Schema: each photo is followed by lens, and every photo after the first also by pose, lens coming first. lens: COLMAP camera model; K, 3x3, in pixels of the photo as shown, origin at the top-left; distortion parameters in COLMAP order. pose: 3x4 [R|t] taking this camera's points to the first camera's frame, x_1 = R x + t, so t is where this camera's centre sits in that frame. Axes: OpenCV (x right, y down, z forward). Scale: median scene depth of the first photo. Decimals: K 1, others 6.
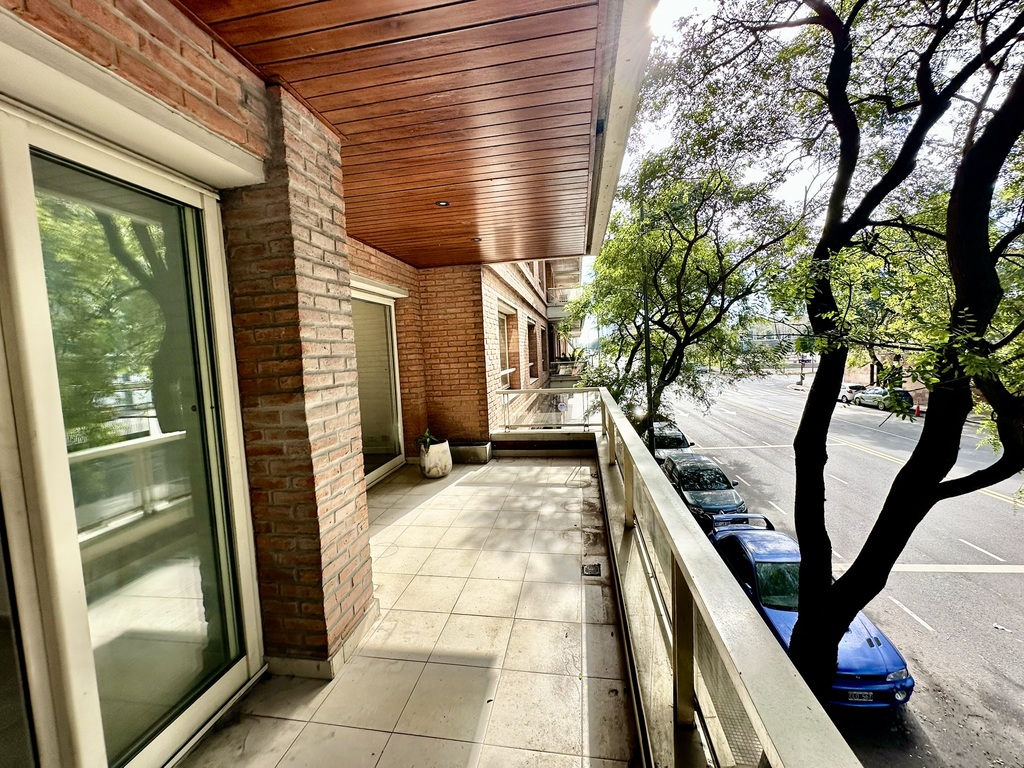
lens RADIAL K [[406.7, 0, 510.3], [0, 406.7, 381.3], [0, 0, 1]] dist [-0.000567, -0.000541]
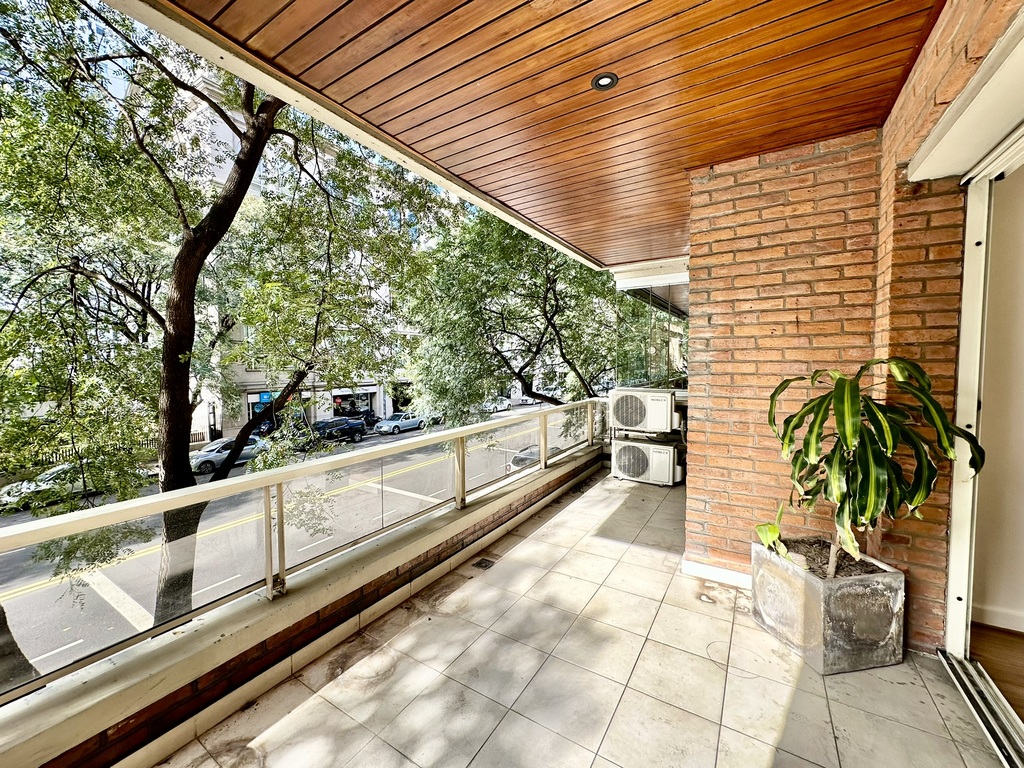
lens RADIAL K [[406.7, 0, 510.3], [0, 406.7, 381.3], [0, 0, 1]] dist [-0.000567, -0.000541]
pose [[-0.923106, 0.036337, 0.382825, -0.139122], [0.080362, 0.991773, 0.099640, -0.051045], [-0.376055, 0.122742, -0.918432, 0.929625]]
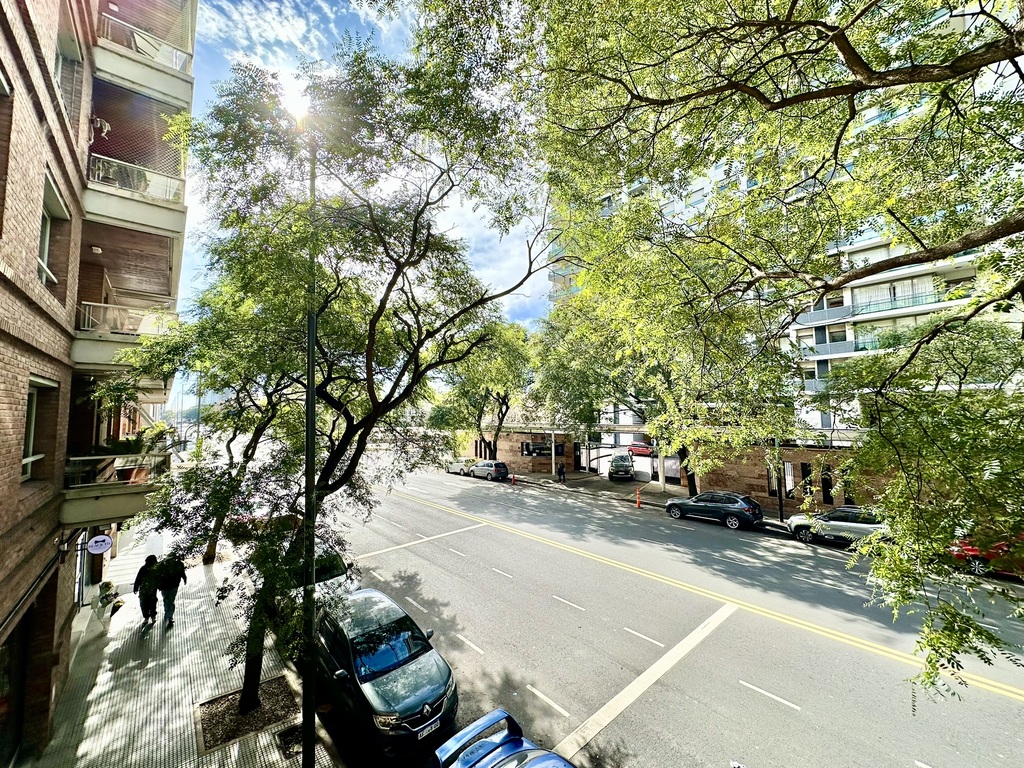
lens RADIAL K [[406.7, 0, 510.3], [0, 406.7, 381.3], [0, 0, 1]] dist [-0.000567, -0.000541]
pose [[0.645744, 0.098945, 0.757116, 0.202891], [0.035798, 0.986555, -0.159462, -0.127284], [-0.762714, 0.130075, 0.633520, 0.986631]]
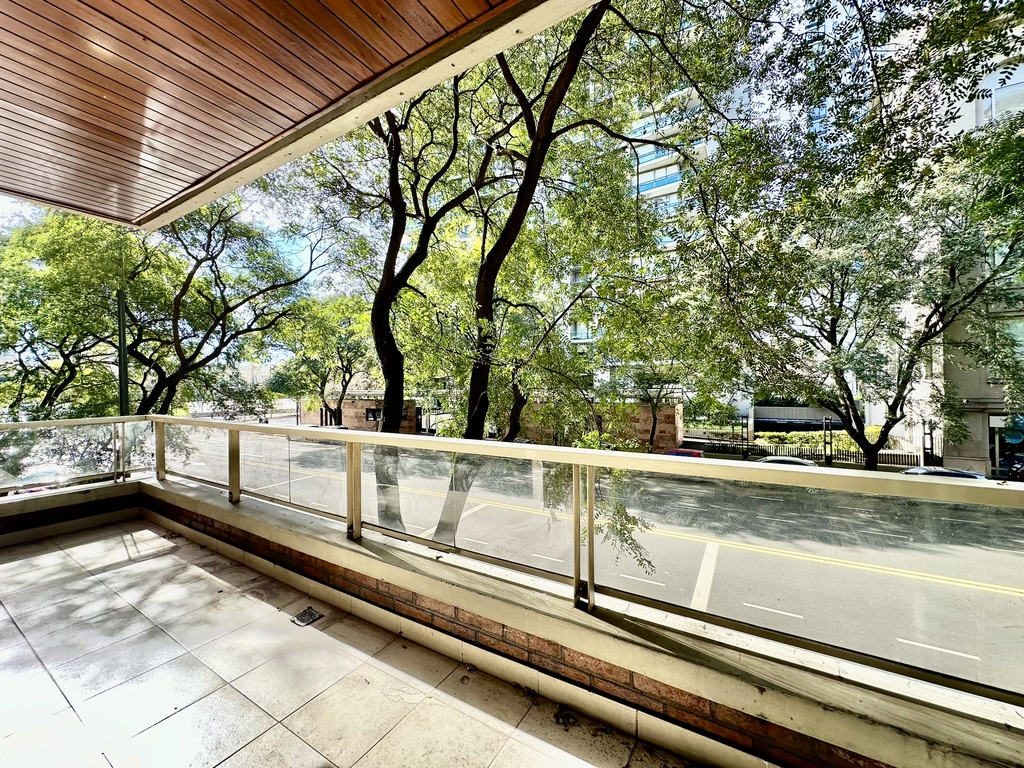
lens RADIAL K [[408.0, 0, 508.0], [0, 408.0, 381.7], [0, 0, 1]] dist [0.001187, -0.000241]
pose [[0.380008, 0.045829, 0.923847, -0.192168], [0.063975, 0.995078, -0.075678, 0.050948], [-0.922768, 0.087862, 0.375206, 0.157972]]
